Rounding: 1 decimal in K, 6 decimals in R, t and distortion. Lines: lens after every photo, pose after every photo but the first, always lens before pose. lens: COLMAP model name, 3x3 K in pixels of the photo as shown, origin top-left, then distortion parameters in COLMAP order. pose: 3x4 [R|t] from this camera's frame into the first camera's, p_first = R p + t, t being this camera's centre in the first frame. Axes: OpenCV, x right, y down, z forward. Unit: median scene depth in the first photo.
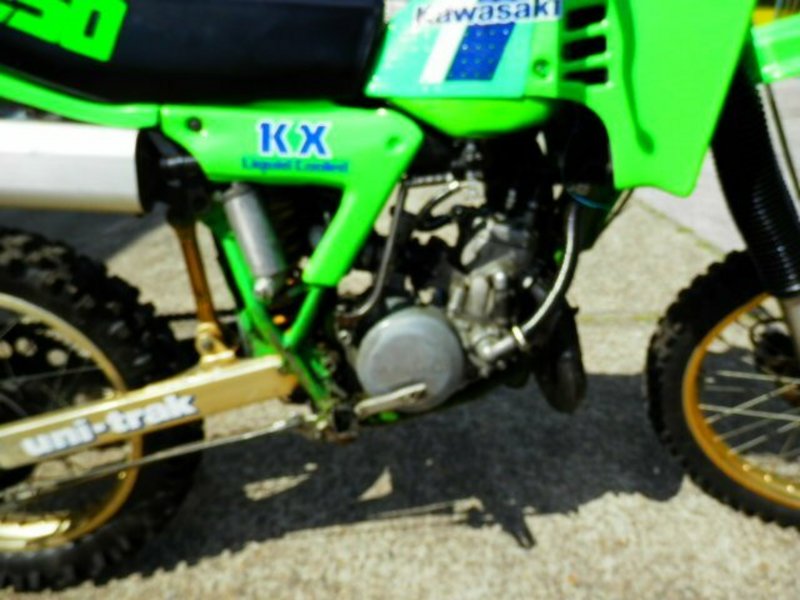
lens RADIAL K [[578.1, 0, 400.0], [0, 578.1, 300.0], [0, 0, 1]] dist [0.004957, -0.004354]
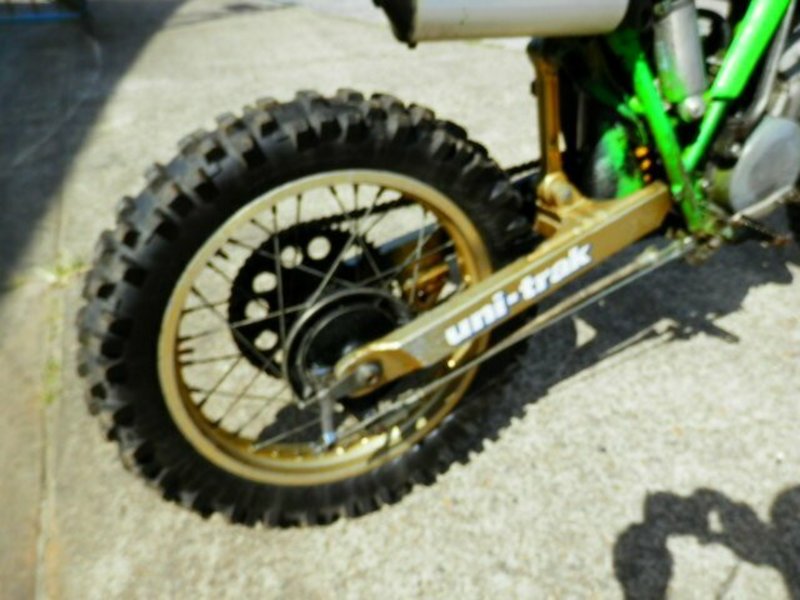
lens RADIAL K [[578.1, 0, 400.0], [0, 578.1, 300.0], [0, 0, 1]] dist [0.004957, -0.004354]
pose [[0.926779, -0.225731, 0.300209, -0.733330], [0.175721, 0.966975, 0.184610, 0.018084], [-0.331967, -0.118340, 0.935838, 0.157668]]
